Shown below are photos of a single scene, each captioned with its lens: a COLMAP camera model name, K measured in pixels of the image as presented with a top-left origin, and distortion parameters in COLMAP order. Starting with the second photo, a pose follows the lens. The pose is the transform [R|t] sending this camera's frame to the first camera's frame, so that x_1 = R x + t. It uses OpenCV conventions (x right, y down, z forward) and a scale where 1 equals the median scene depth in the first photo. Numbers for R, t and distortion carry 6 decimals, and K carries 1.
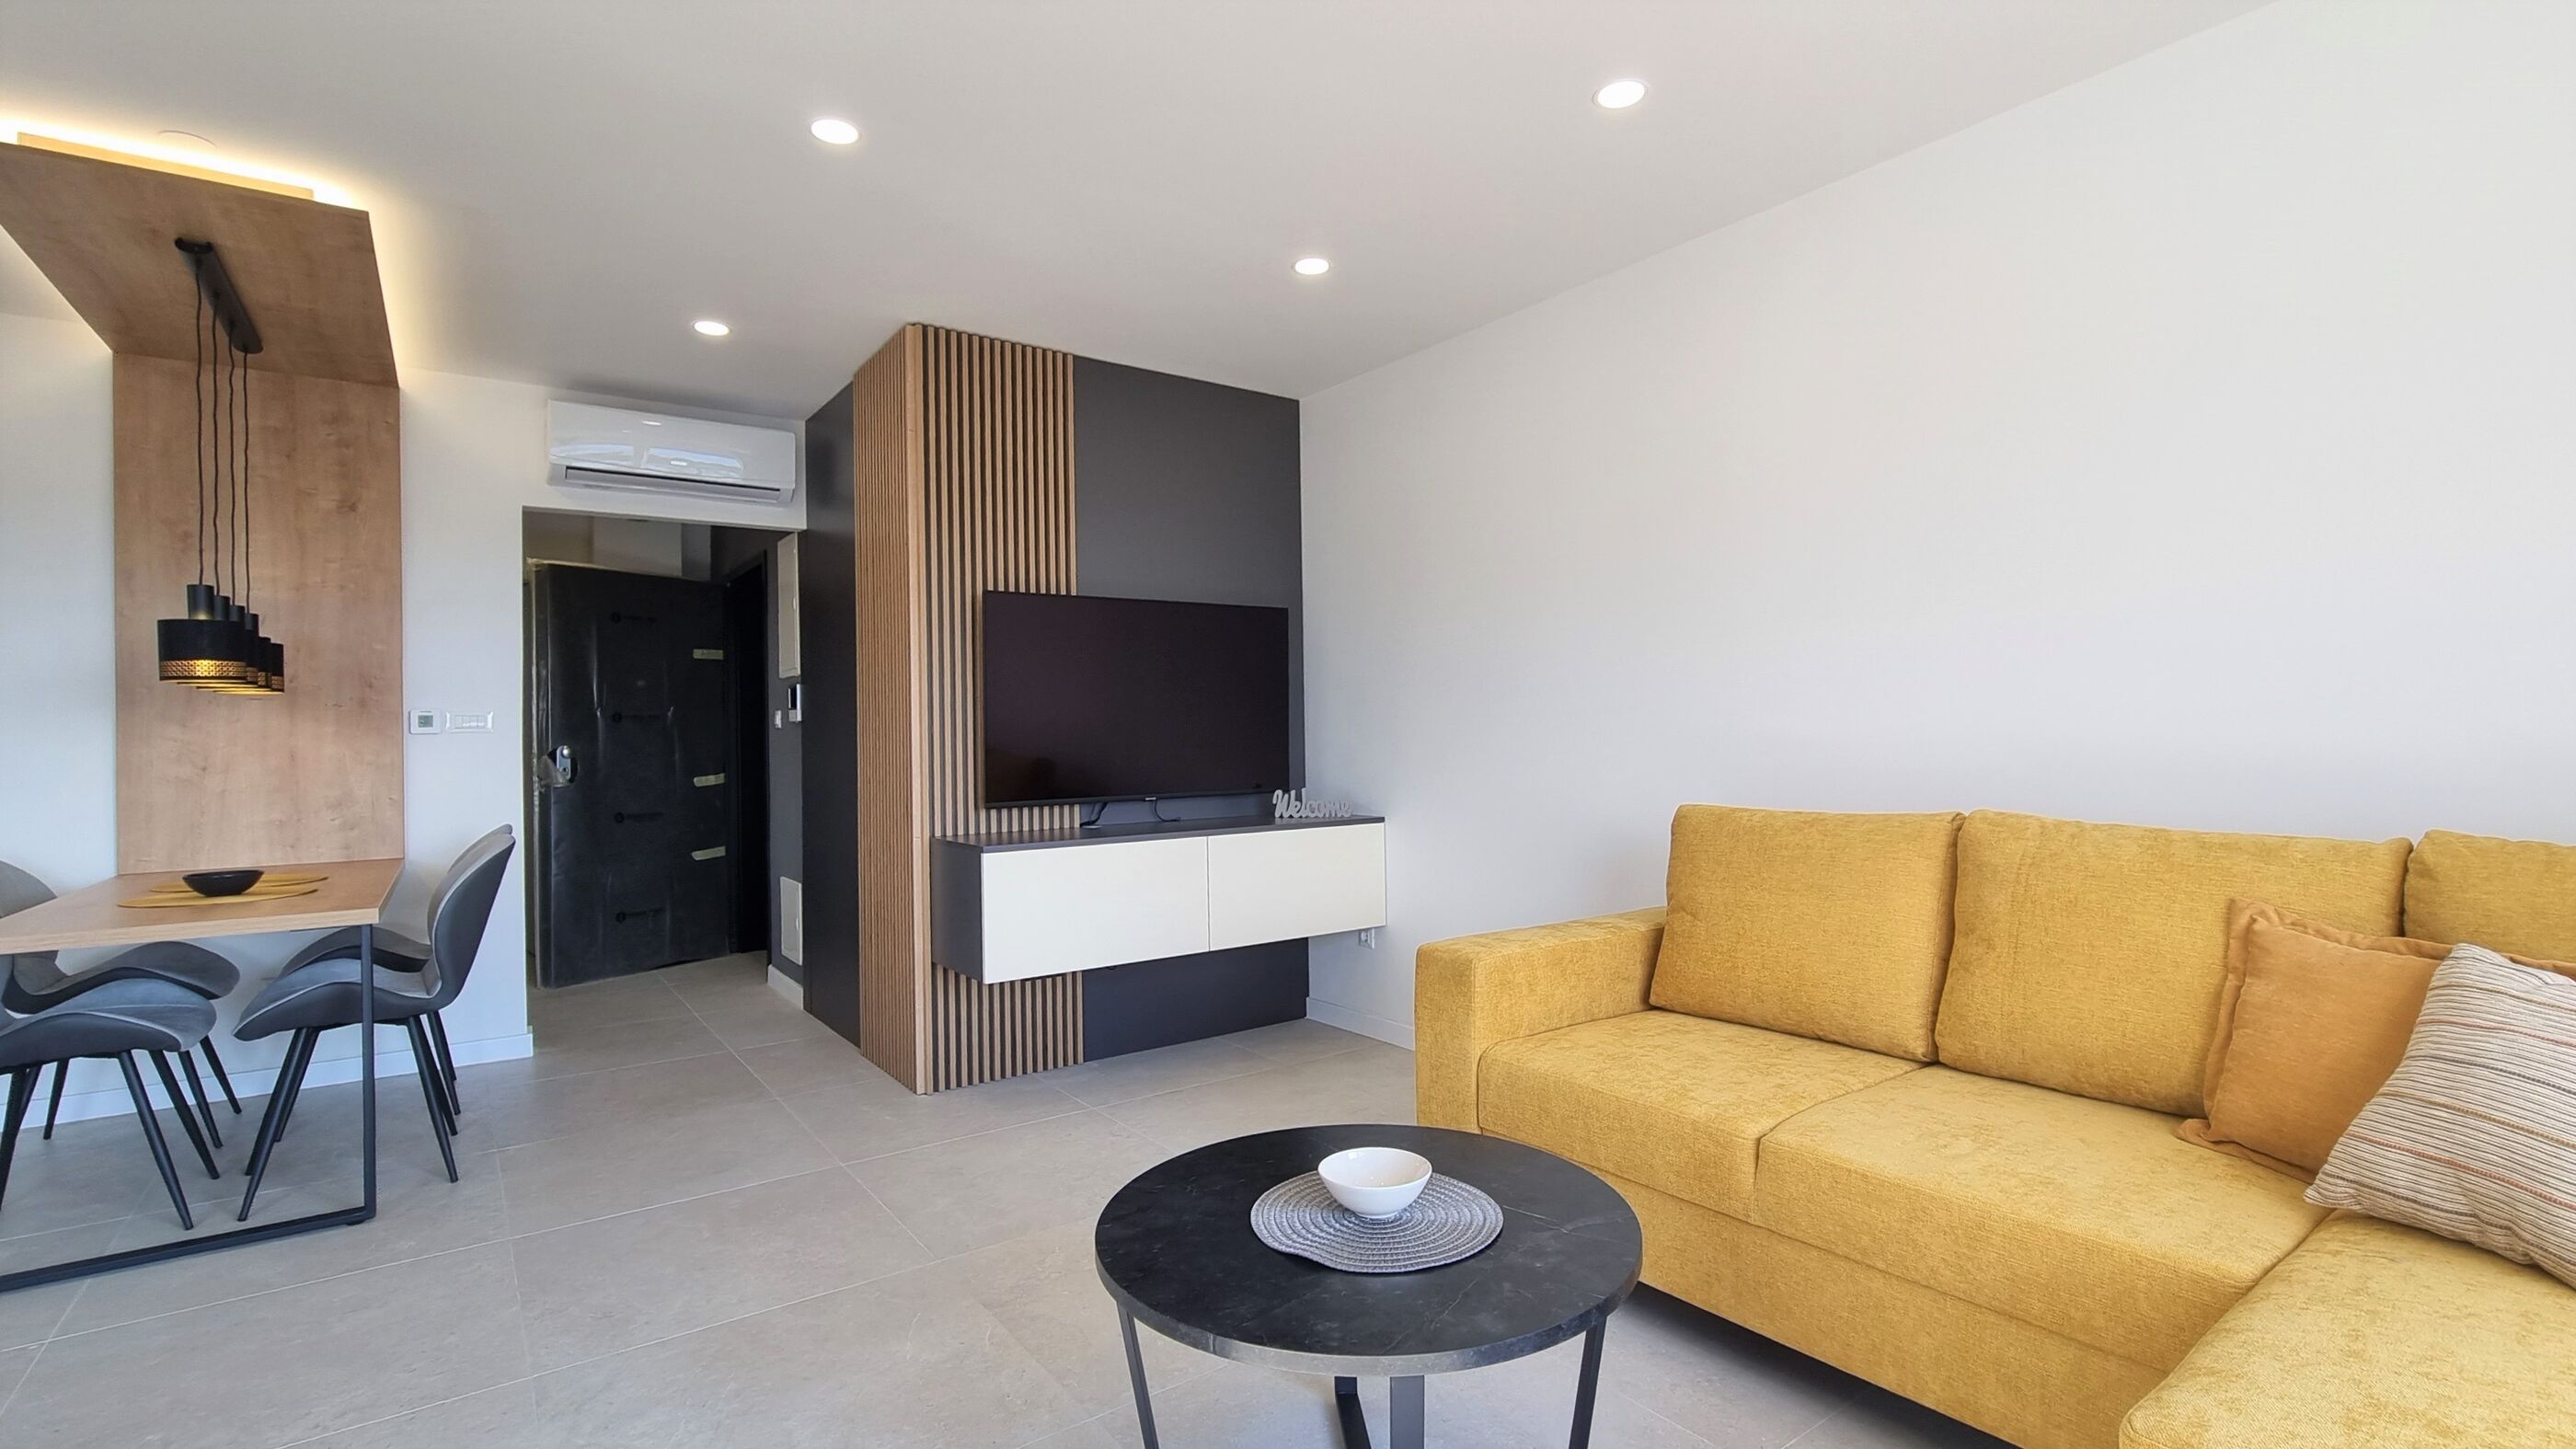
lens RADIAL K [[1169.7, 0, 1288.0], [0, 1169.7, 724.5], [0, 0, 1]] dist [0.003470, -0.001109]
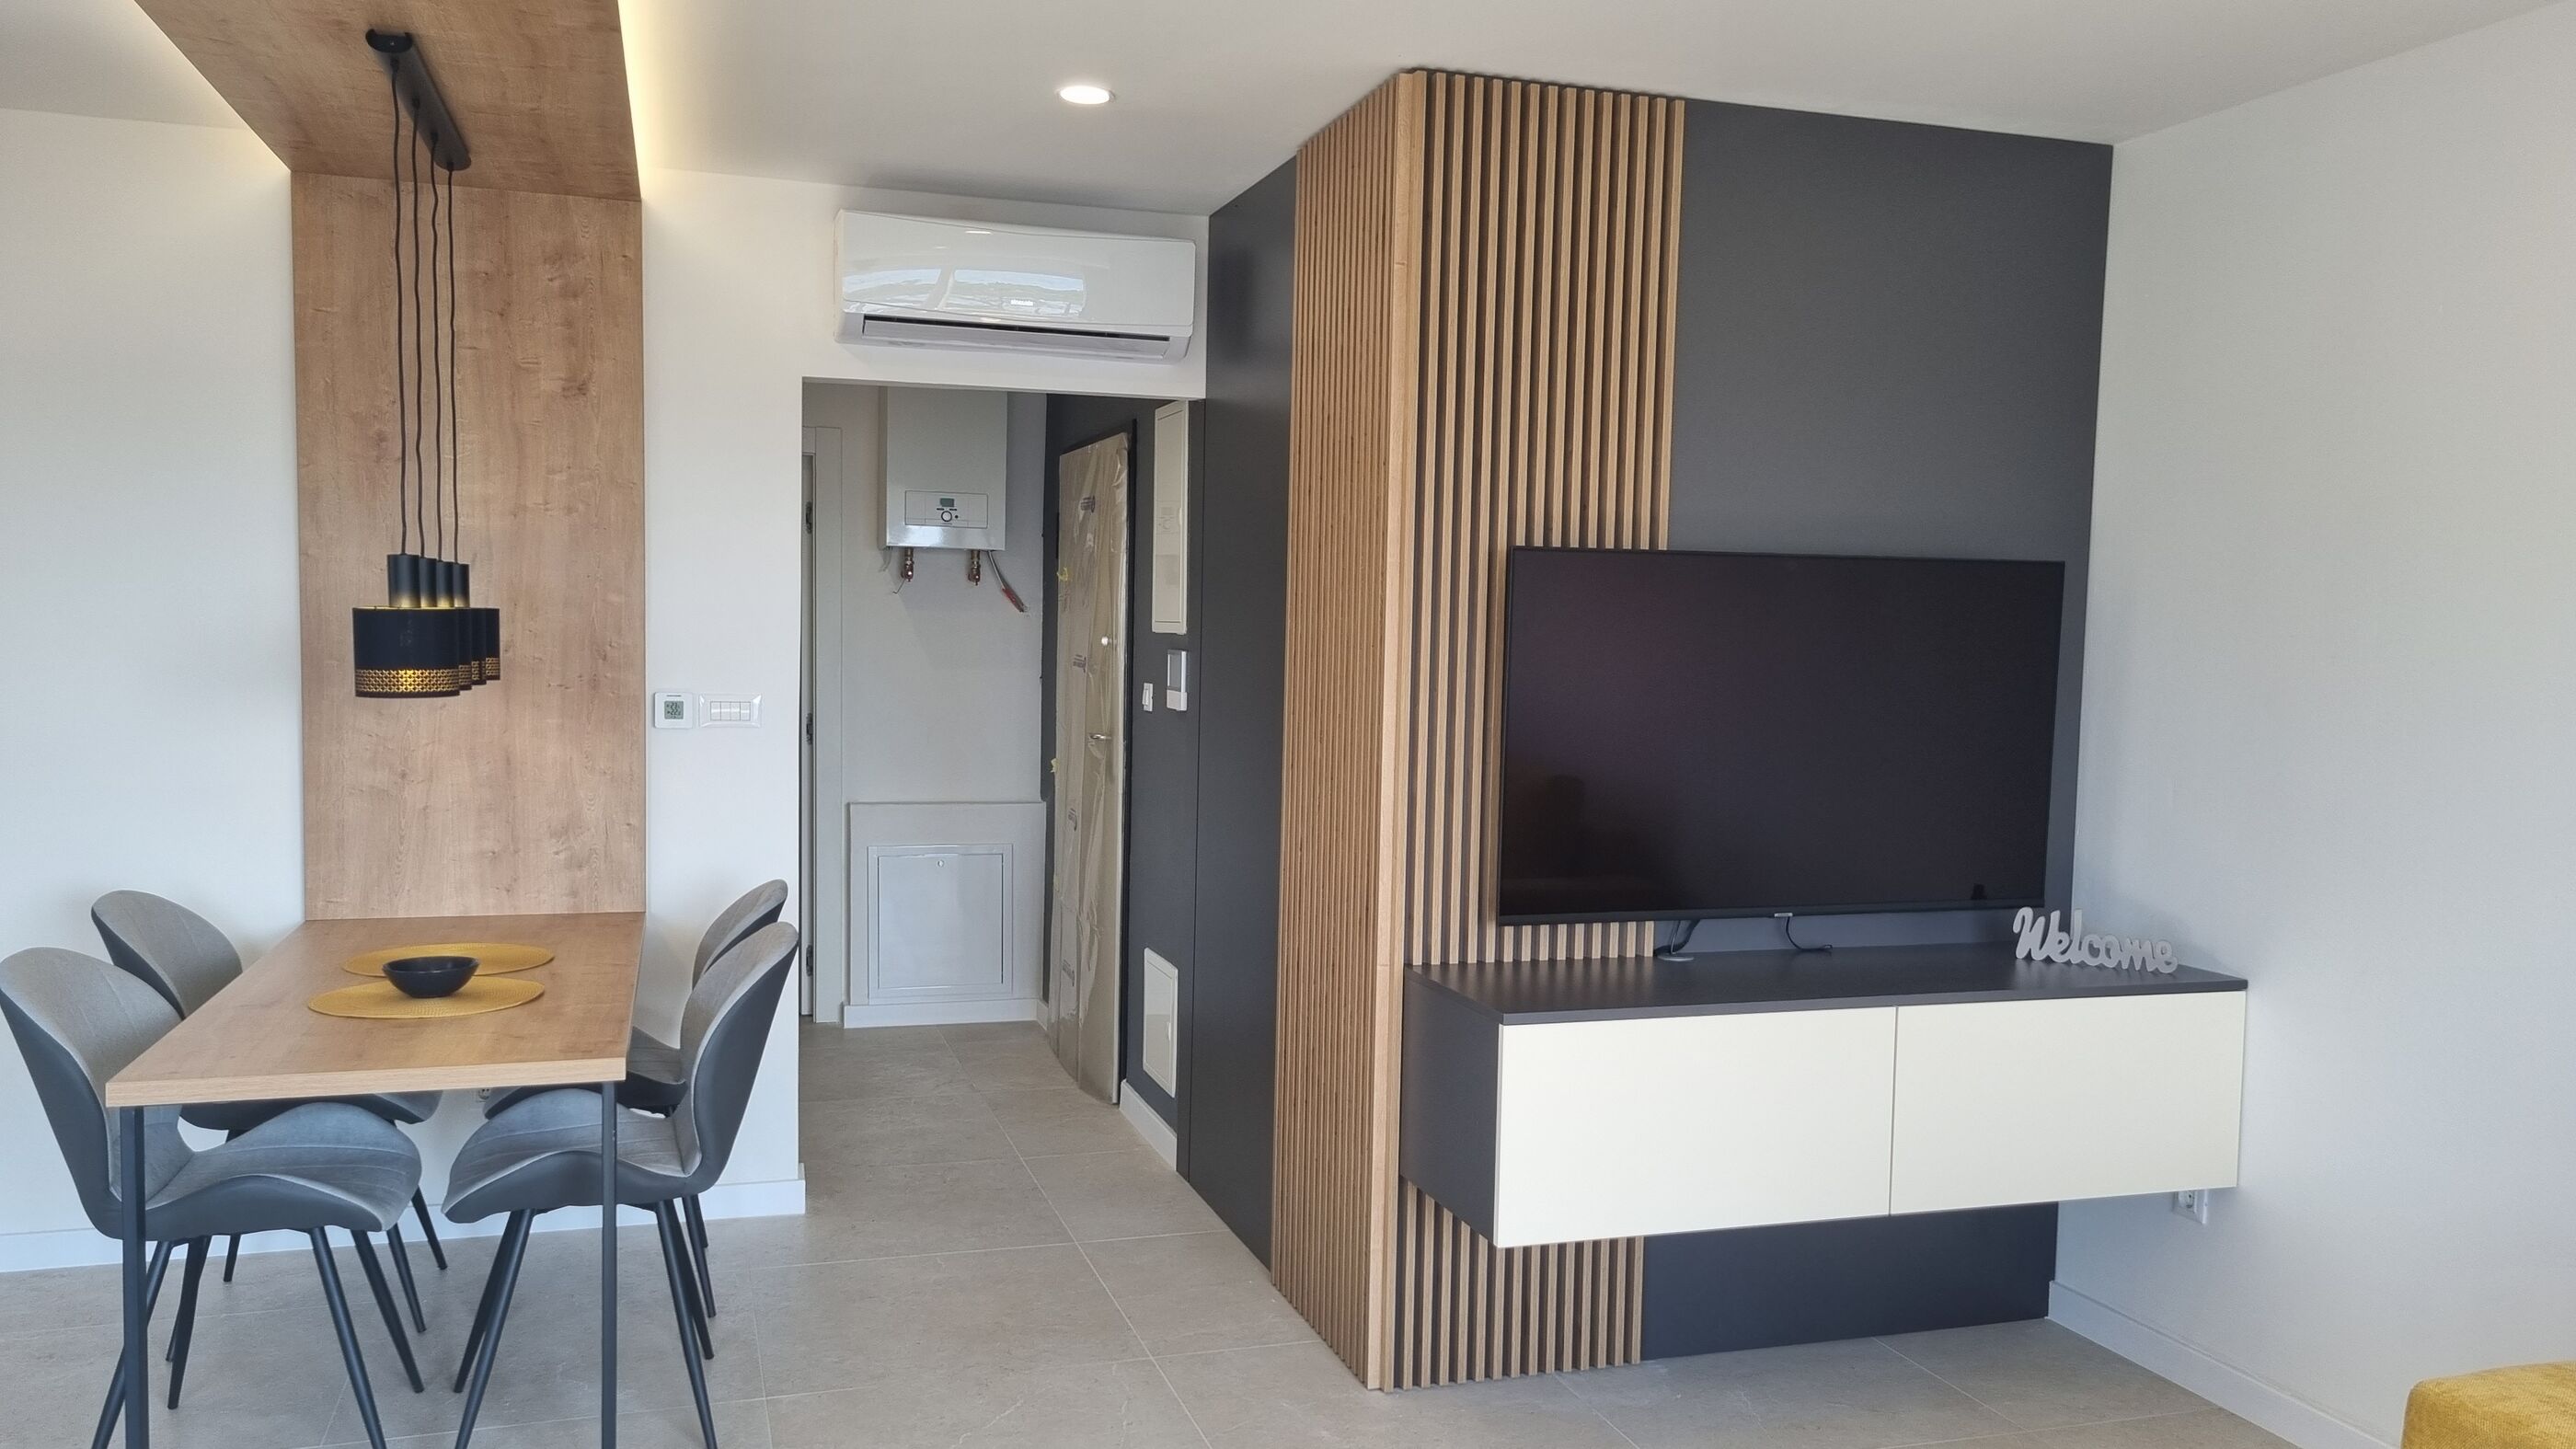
lens RADIAL K [[1924.9, 0, 1269.7], [0, 1924.9, 749.8], [0, 0, 1]] dist [0.053646, -0.031643]
pose [[0.948349, 0.059211, -0.311654, -0.072036], [-0.034105, 0.995762, 0.085405, -0.090170], [0.315390, -0.070365, 0.946350, 0.065261]]
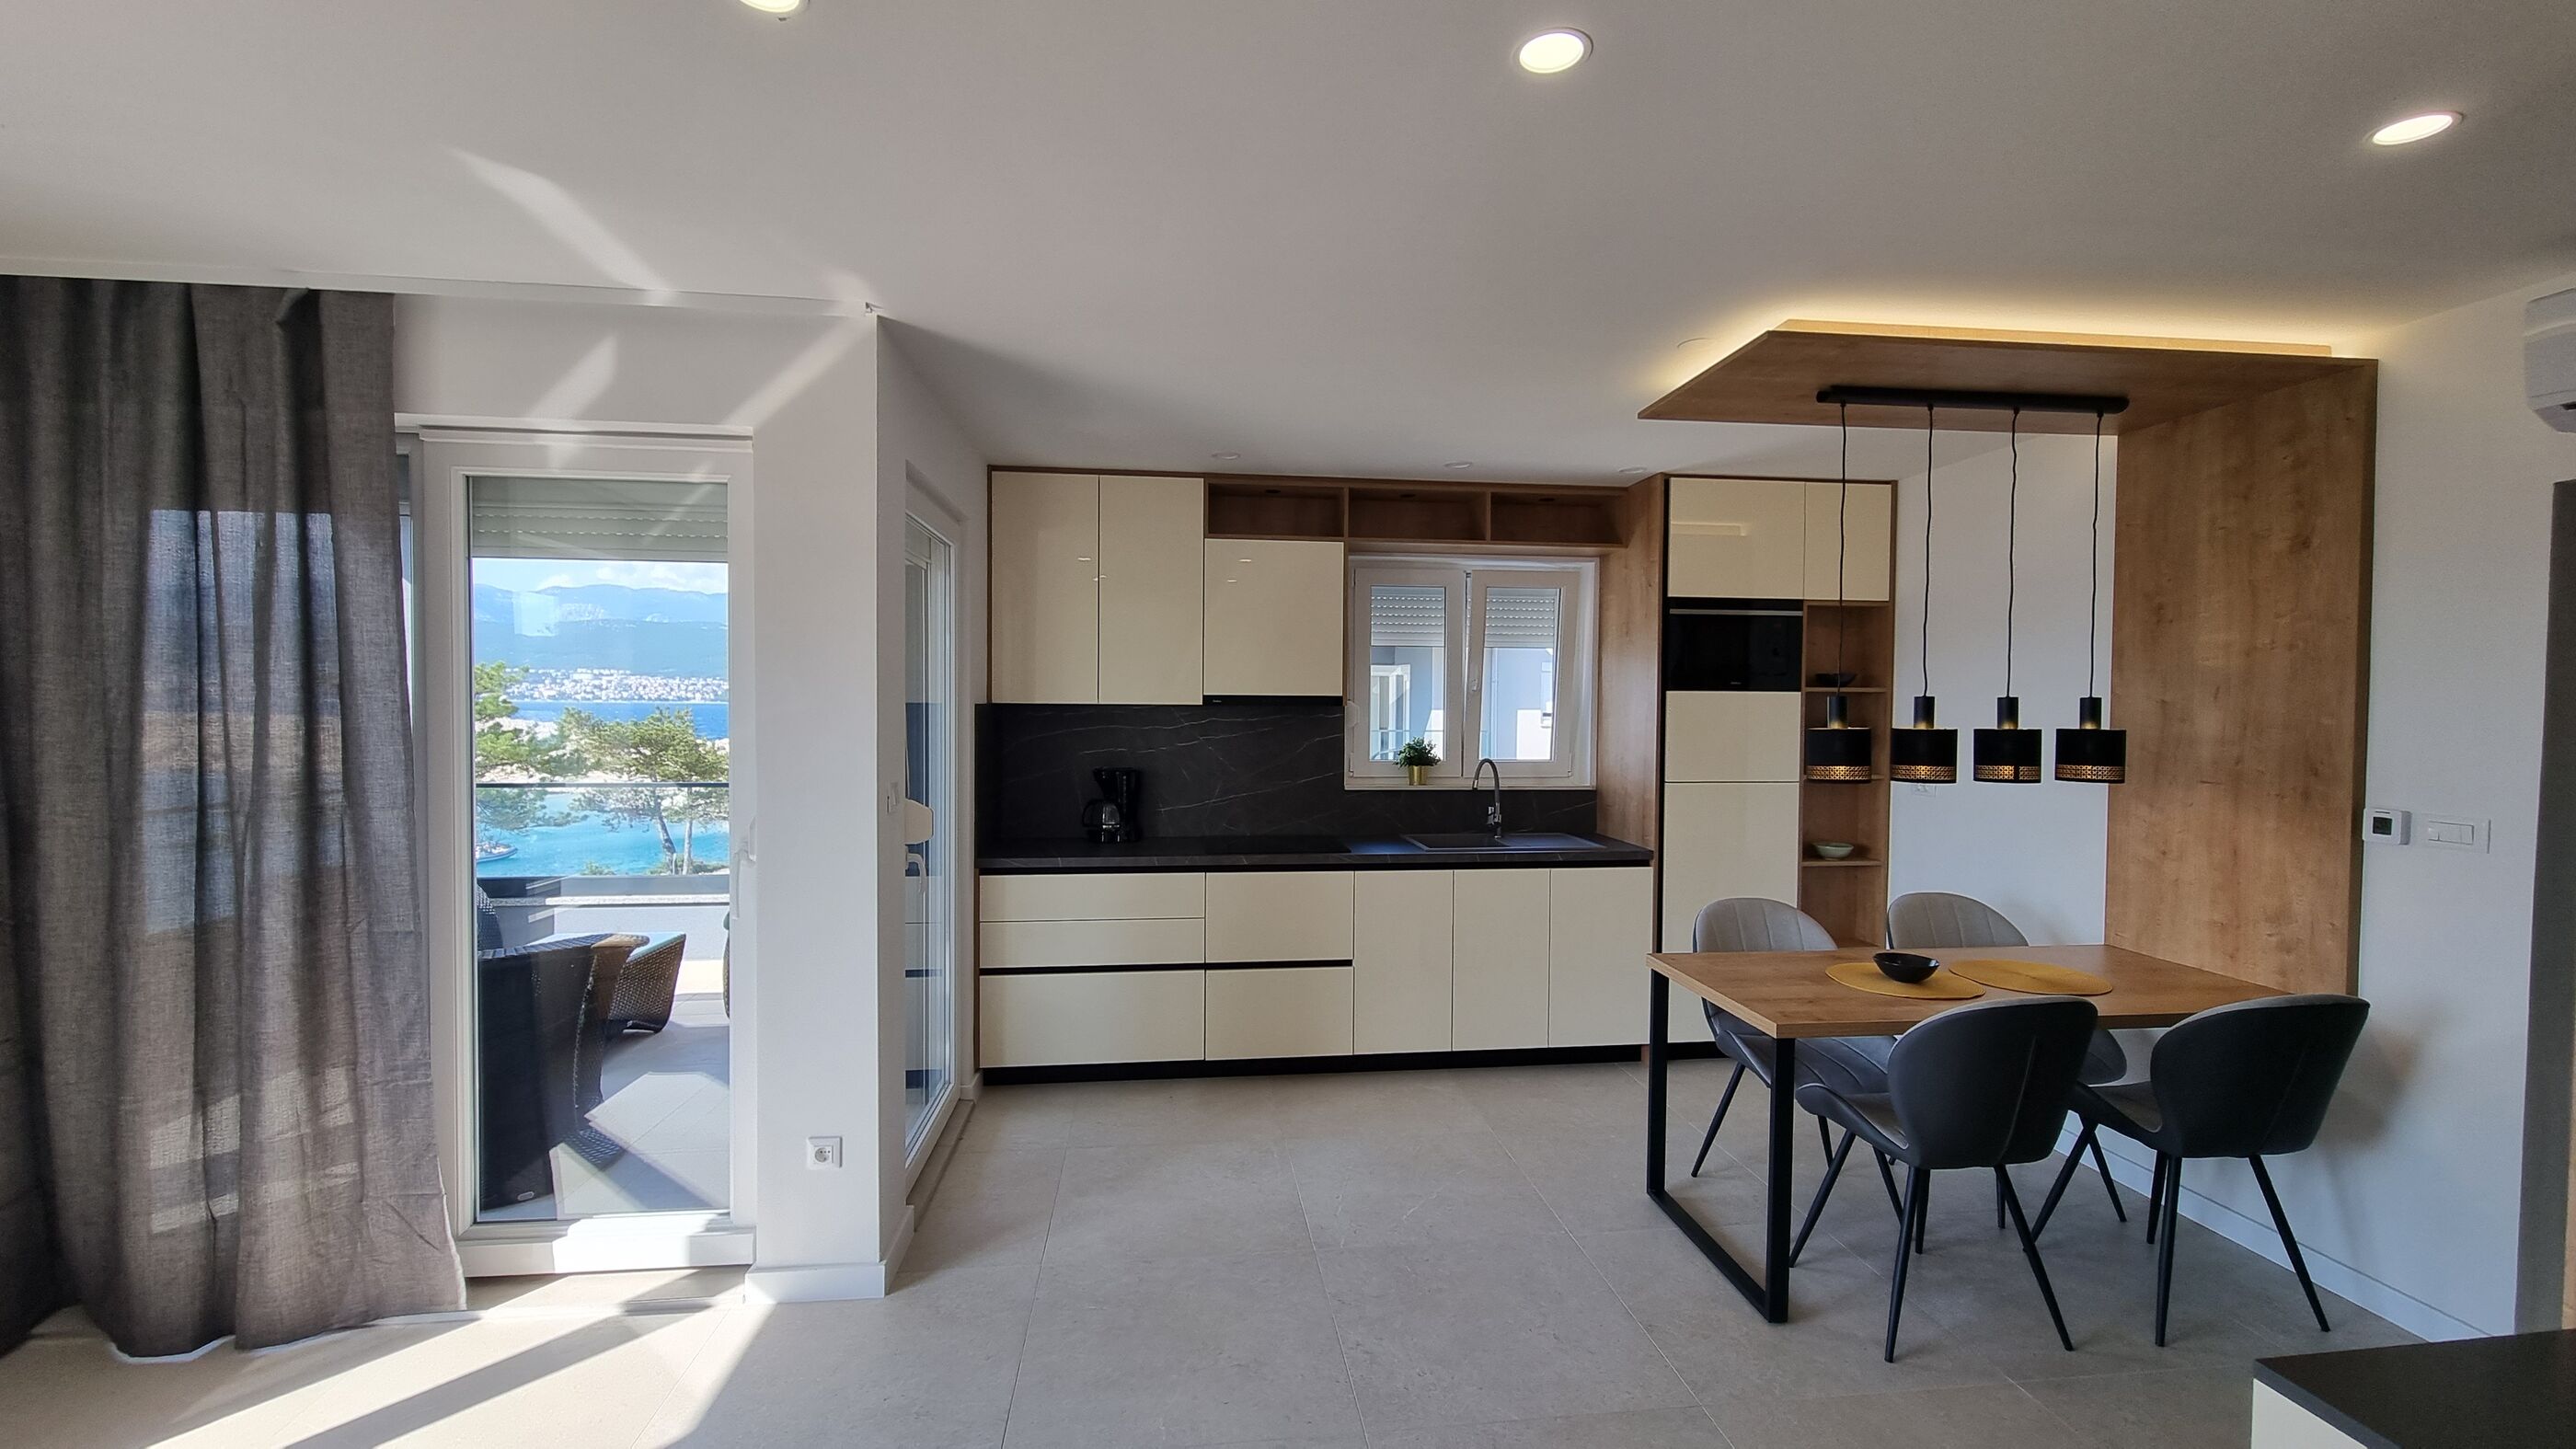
lens RADIAL K [[1047.9, 0, 1294.5], [0, 1047.9, 729.9], [0, 0, 1]] dist [-0.001018, -0.000232]
pose [[-0.479588, 0.032790, -0.876881, 0.142097], [0.006194, 0.999403, 0.033985, -0.090718], [0.877472, 0.010868, -0.479505, 0.758927]]
